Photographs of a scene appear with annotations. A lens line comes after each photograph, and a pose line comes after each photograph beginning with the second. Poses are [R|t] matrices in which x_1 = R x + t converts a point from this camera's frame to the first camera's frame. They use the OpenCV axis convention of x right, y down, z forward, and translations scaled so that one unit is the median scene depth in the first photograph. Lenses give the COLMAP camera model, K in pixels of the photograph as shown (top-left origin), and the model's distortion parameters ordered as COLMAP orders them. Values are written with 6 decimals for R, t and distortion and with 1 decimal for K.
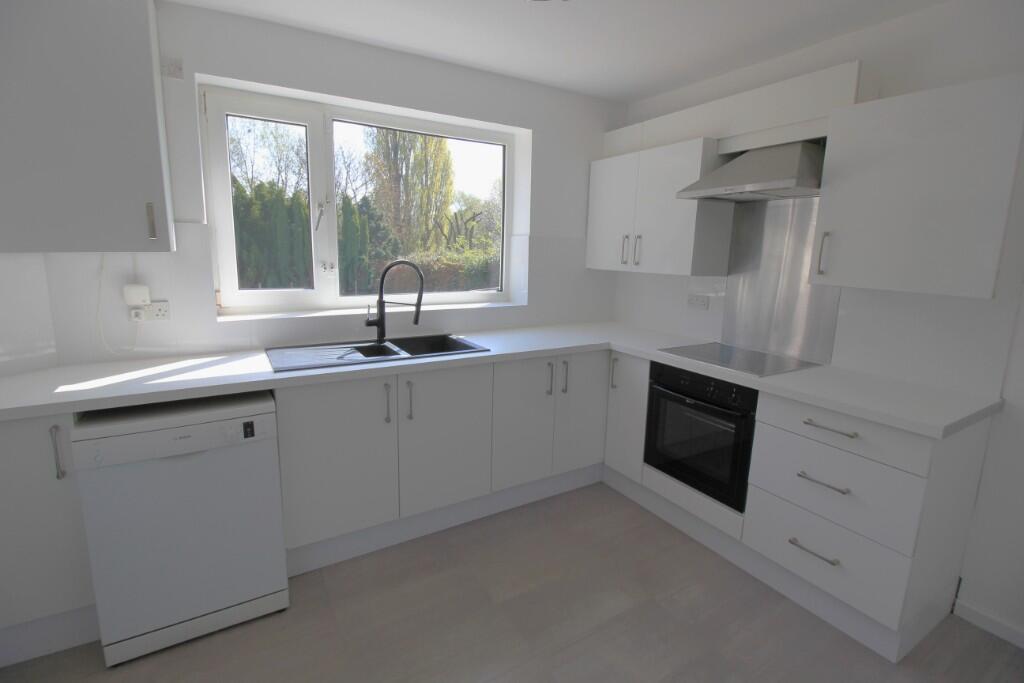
lens RADIAL K [[475.5, 0, 510.0], [0, 475.5, 336.2], [0, 0, 1]] dist [-0.002806, -0.003435]
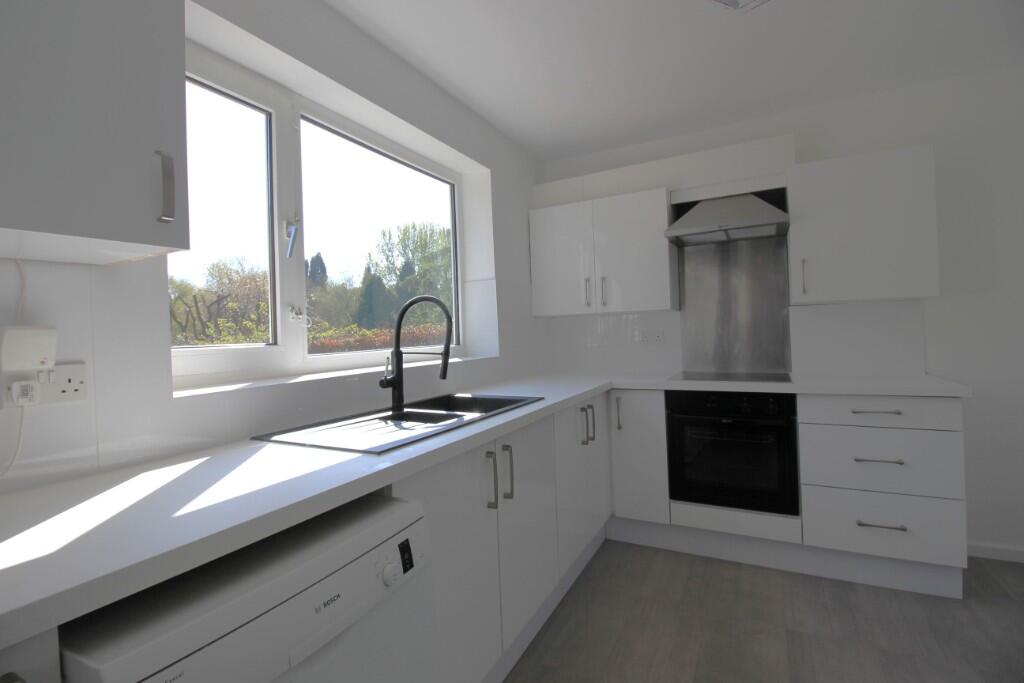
lens RADIAL K [[477.3, 0, 510.0], [0, 477.3, 329.9], [0, 0, 1]] dist [-0.006627, -0.002353]
pose [[0.854737, -0.048909, 0.516752, -0.481370], [0.146938, 0.977627, -0.150514, 0.027420], [-0.497830, 0.204580, 0.842800, 0.280709]]
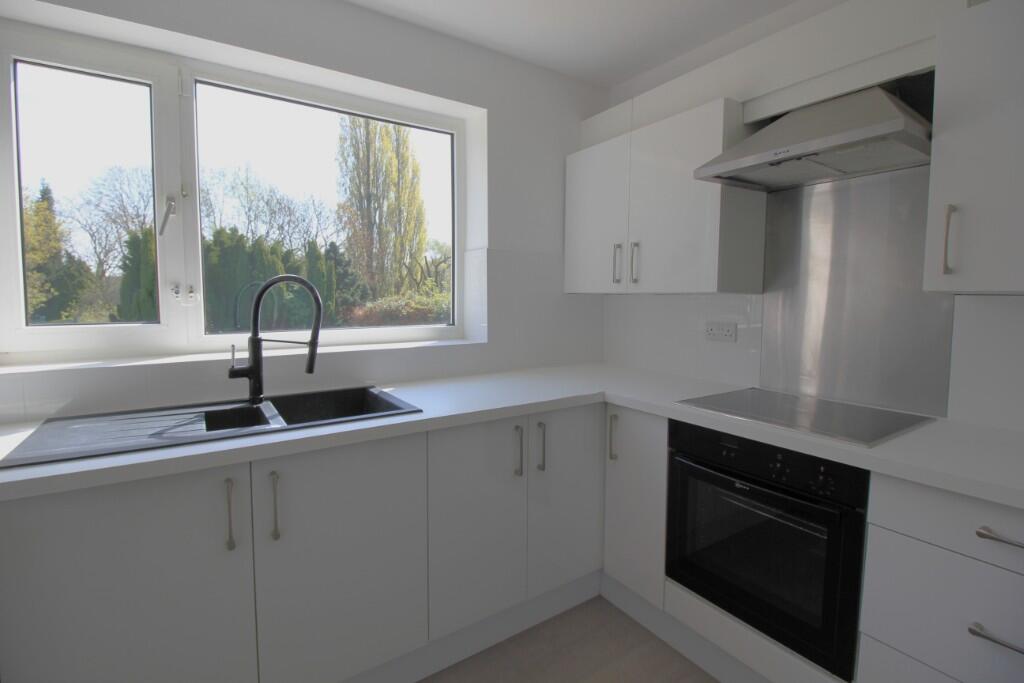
lens RADIAL K [[477.3, 0, 508.5], [0, 477.3, 330.1], [0, 0, 1]] dist [-0.006627, -0.002353]
pose [[0.998660, -0.022346, 0.046669, 0.042648], [0.027266, 0.993820, -0.107600, -0.005833], [-0.043977, 0.108729, 0.993098, 0.325027]]
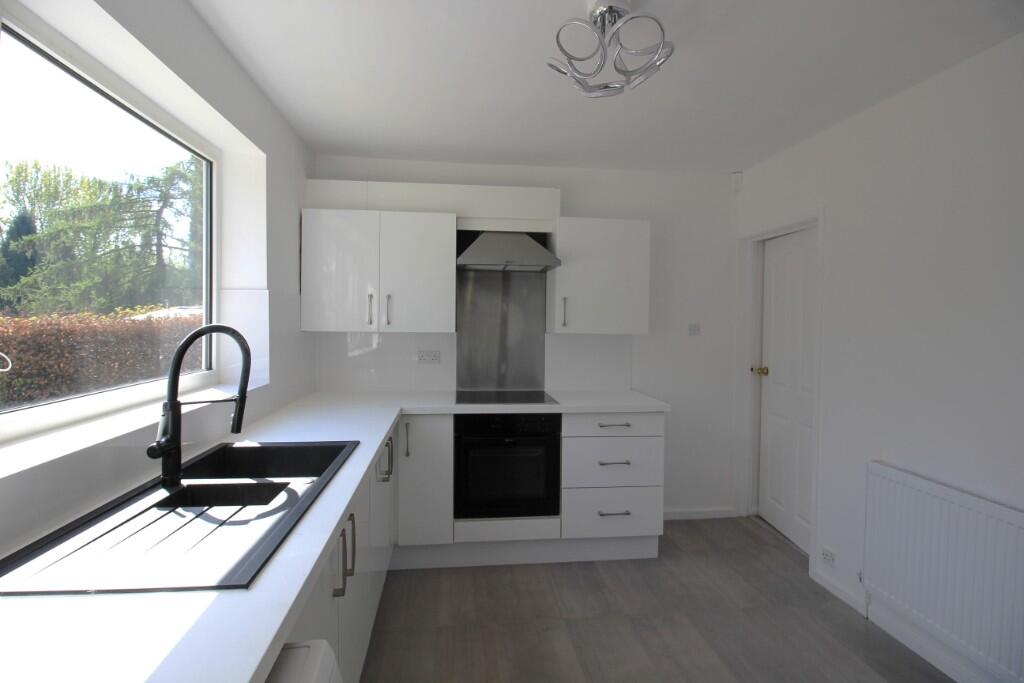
lens RADIAL K [[475.5, 0, 508.8], [0, 475.5, 329.6], [0, 0, 1]] dist [-0.002806, -0.003435]
pose [[0.413394, -0.035025, 0.909878, -0.568871], [0.164048, 0.985774, -0.036587, -0.071505], [-0.895653, 0.164389, 0.413259, 0.424236]]
